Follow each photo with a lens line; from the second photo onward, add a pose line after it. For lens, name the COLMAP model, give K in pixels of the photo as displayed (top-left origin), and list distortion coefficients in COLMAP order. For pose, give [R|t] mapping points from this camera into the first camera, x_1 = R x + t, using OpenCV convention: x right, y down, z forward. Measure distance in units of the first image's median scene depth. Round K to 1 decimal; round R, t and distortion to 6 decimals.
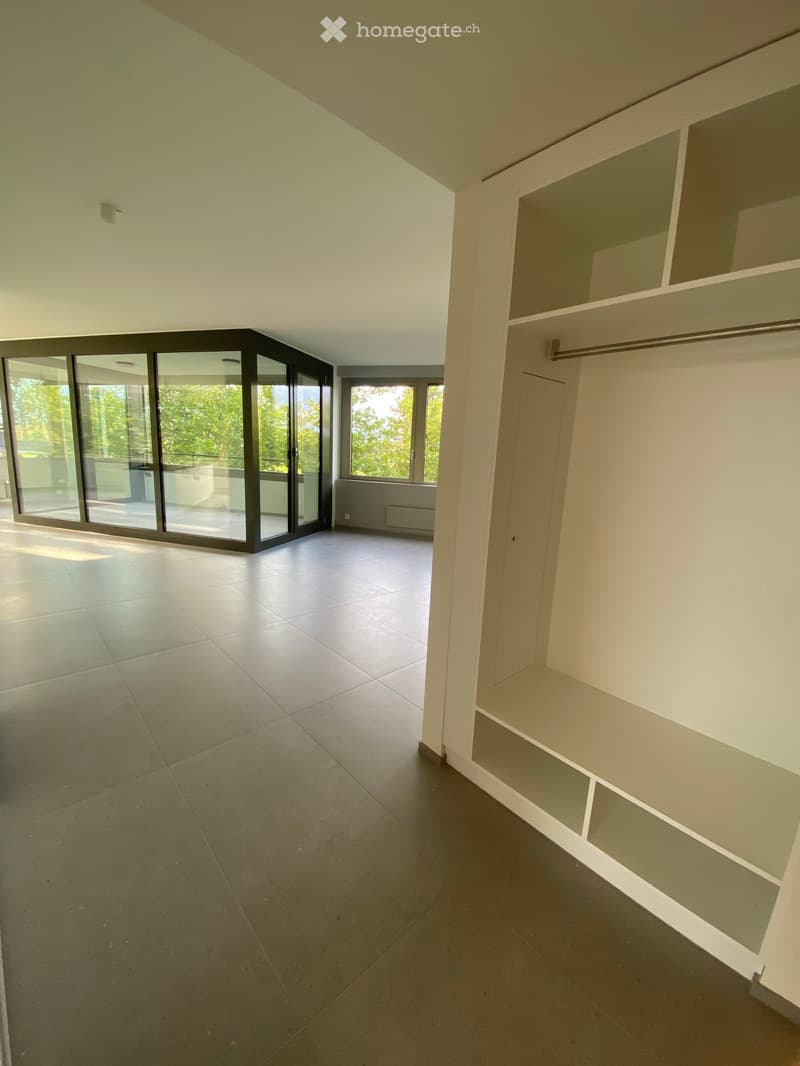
lens RADIAL K [[426.7, 0, 408.6], [0, 426.7, 532.7], [0, 0, 1]] dist [-0.028123, -0.000373]
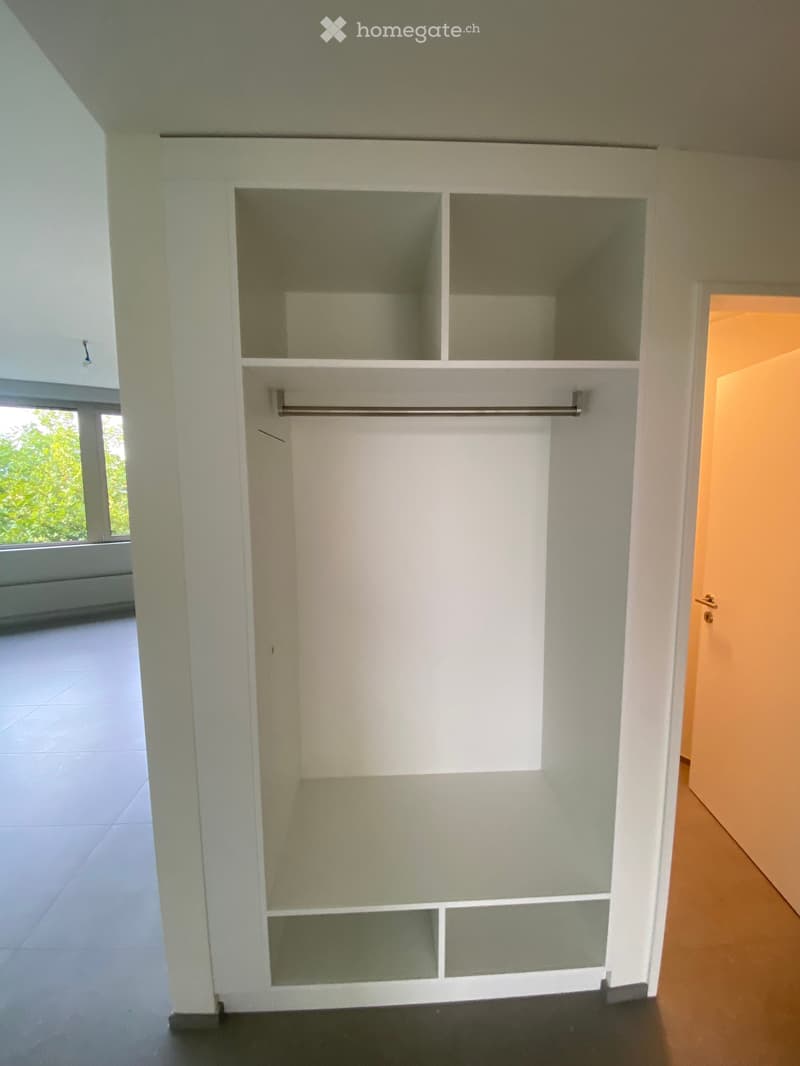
lens RADIAL K [[426.7, 0, 408.6], [0, 426.7, 532.7], [0, 0, 1]] dist [-0.028123, -0.000373]
pose [[0.634999, -0.128394, 0.761769, -0.148837], [0.171735, 0.984878, 0.022843, -0.195593], [-0.753183, 0.116317, 0.647446, 0.388518]]
